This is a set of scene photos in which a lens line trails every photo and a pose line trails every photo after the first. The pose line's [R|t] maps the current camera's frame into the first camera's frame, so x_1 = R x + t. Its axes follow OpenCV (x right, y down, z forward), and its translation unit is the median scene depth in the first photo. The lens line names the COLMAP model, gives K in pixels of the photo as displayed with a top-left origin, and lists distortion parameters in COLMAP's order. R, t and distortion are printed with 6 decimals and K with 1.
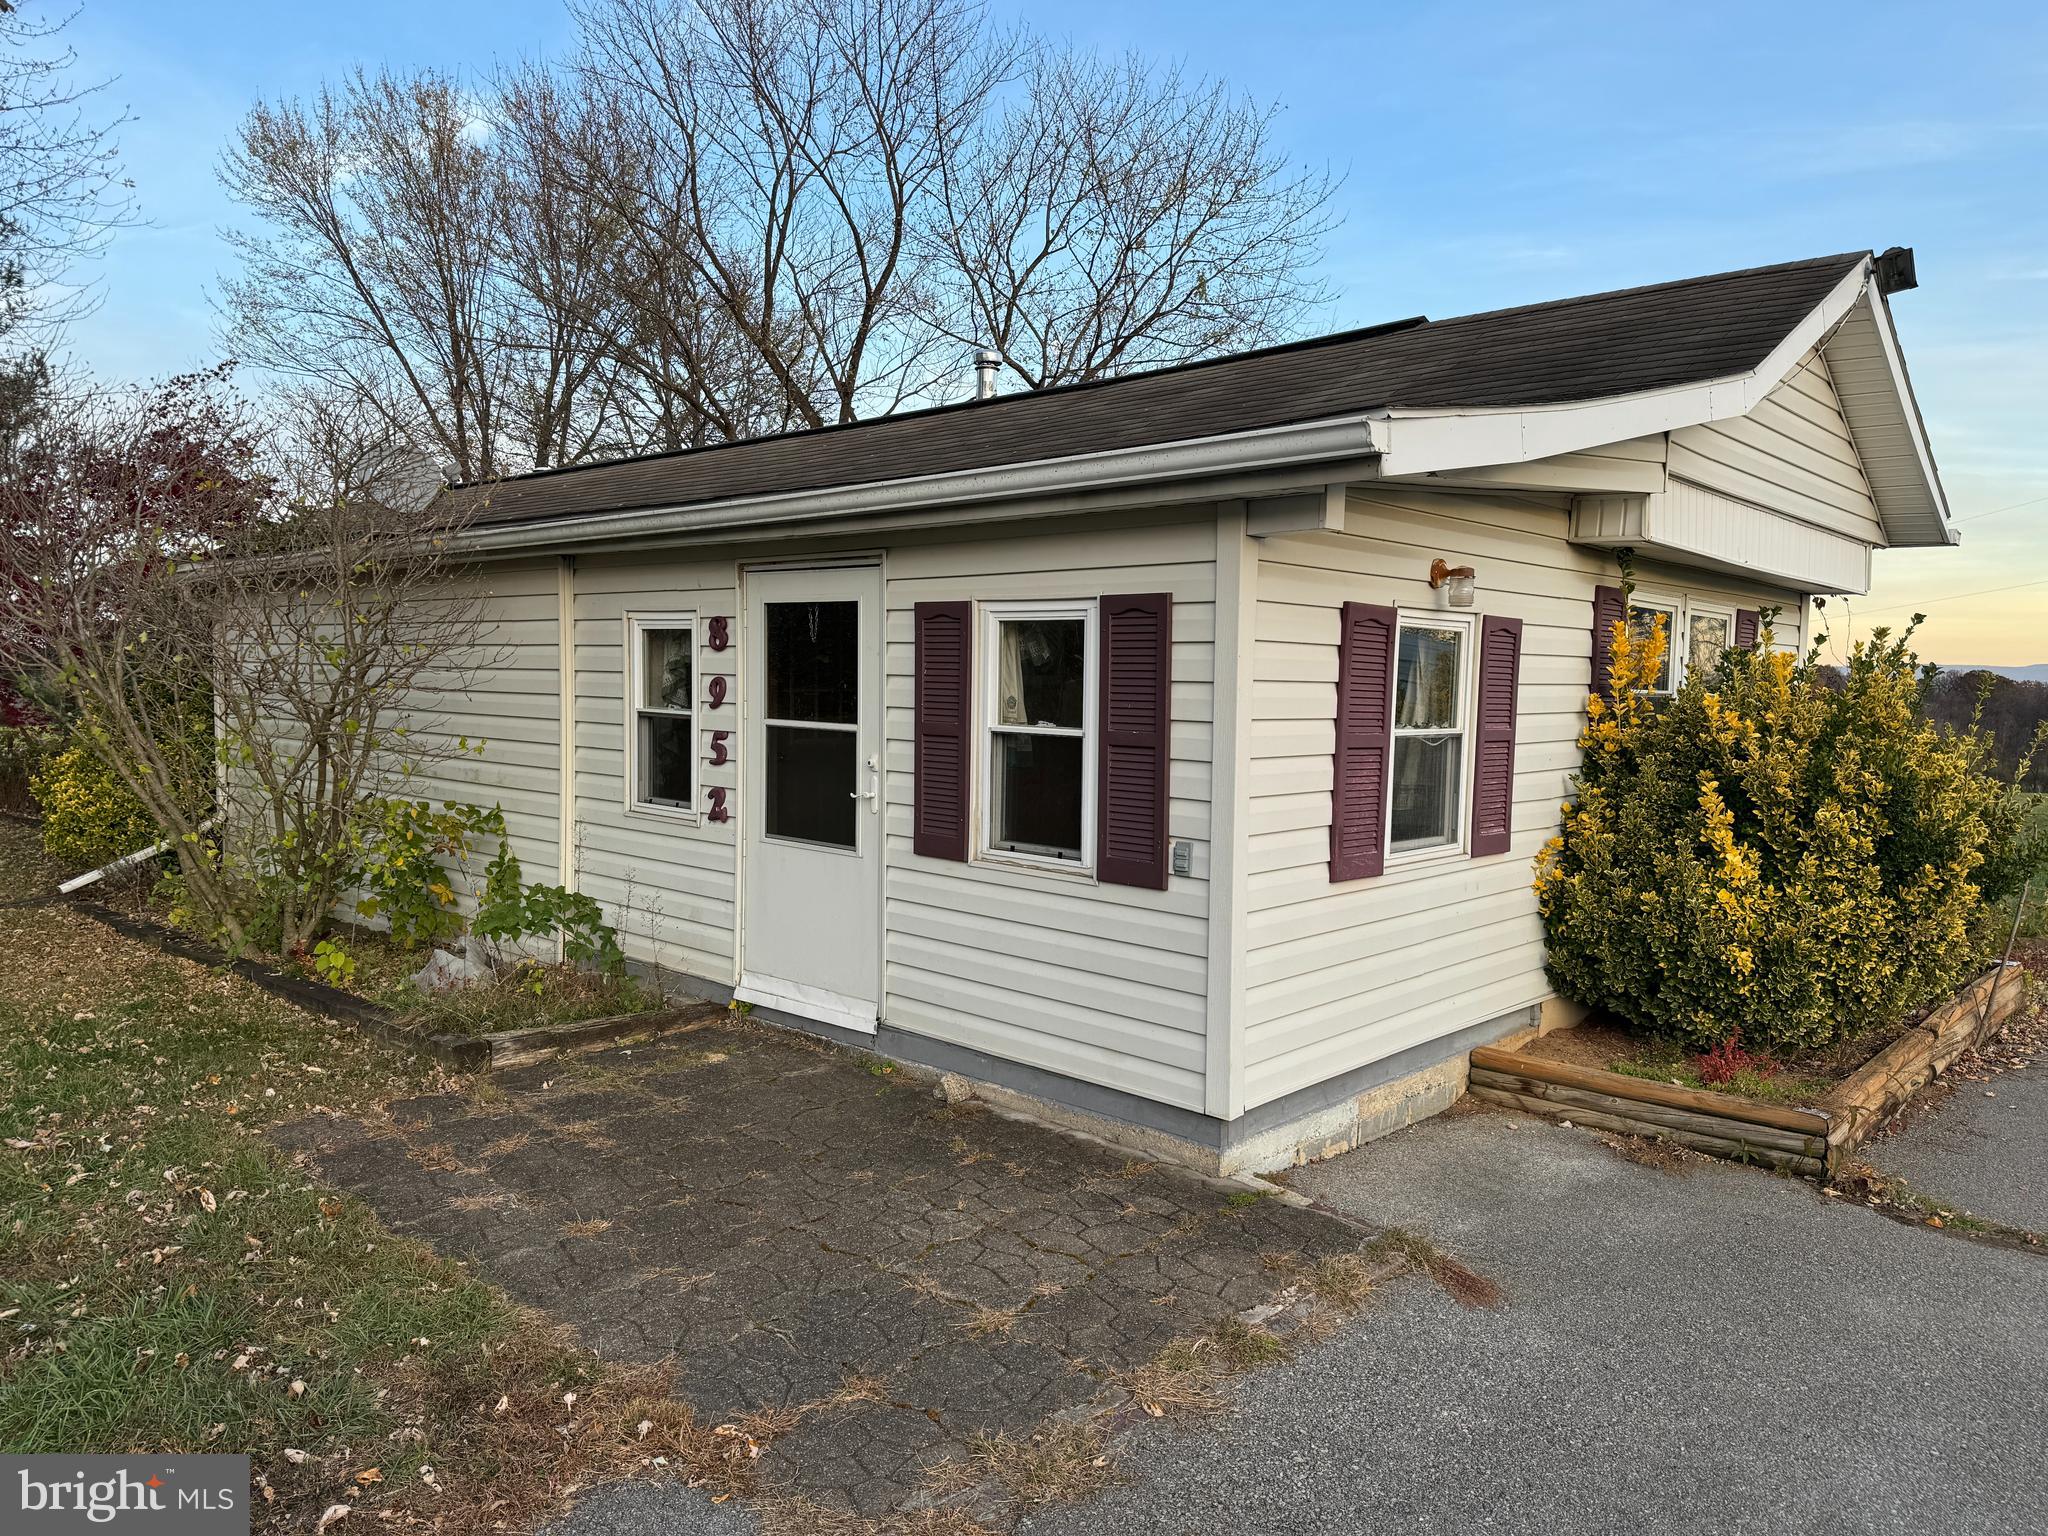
lens RADIAL K [[1444.0, 0, 1057.1], [0, 1444.0, 768.7], [0, 0, 1]] dist [0.077924, -0.073620]
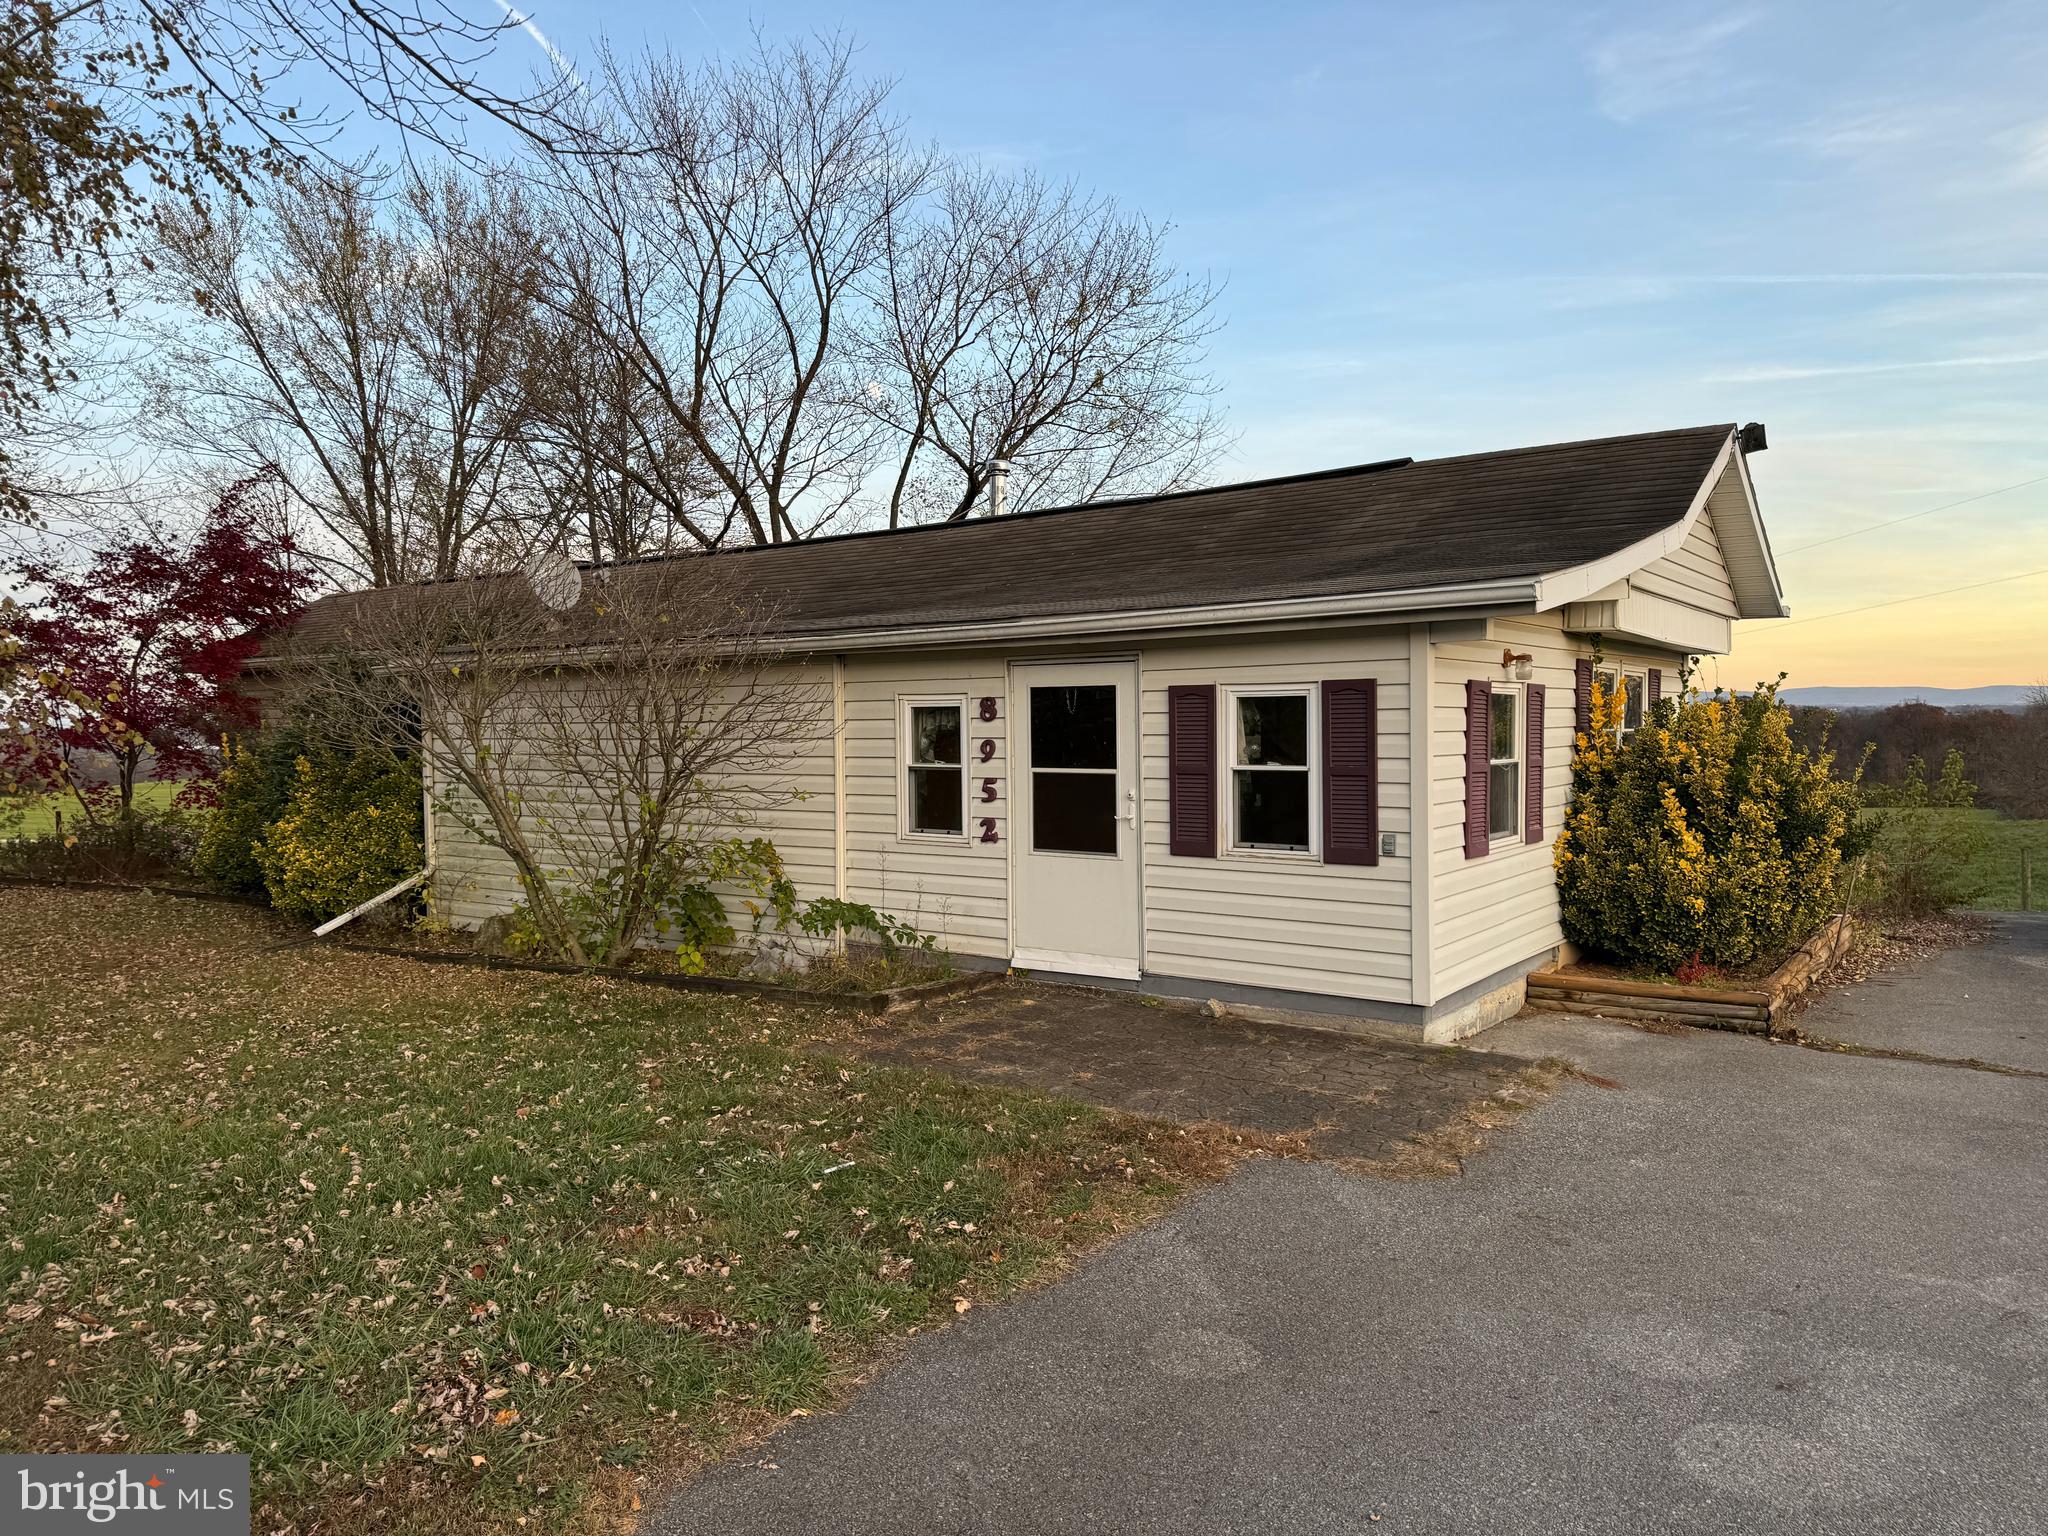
lens RADIAL K [[1444.0, 0, 1039.8], [0, 1444.0, 773.5], [0, 0, 1]] dist [0.077924, -0.073620]
pose [[0.992913, -0.032886, 0.114201, -0.368386], [0.036221, 0.998972, -0.027254, 0.010408], [-0.113187, 0.031197, 0.993084, -0.422638]]
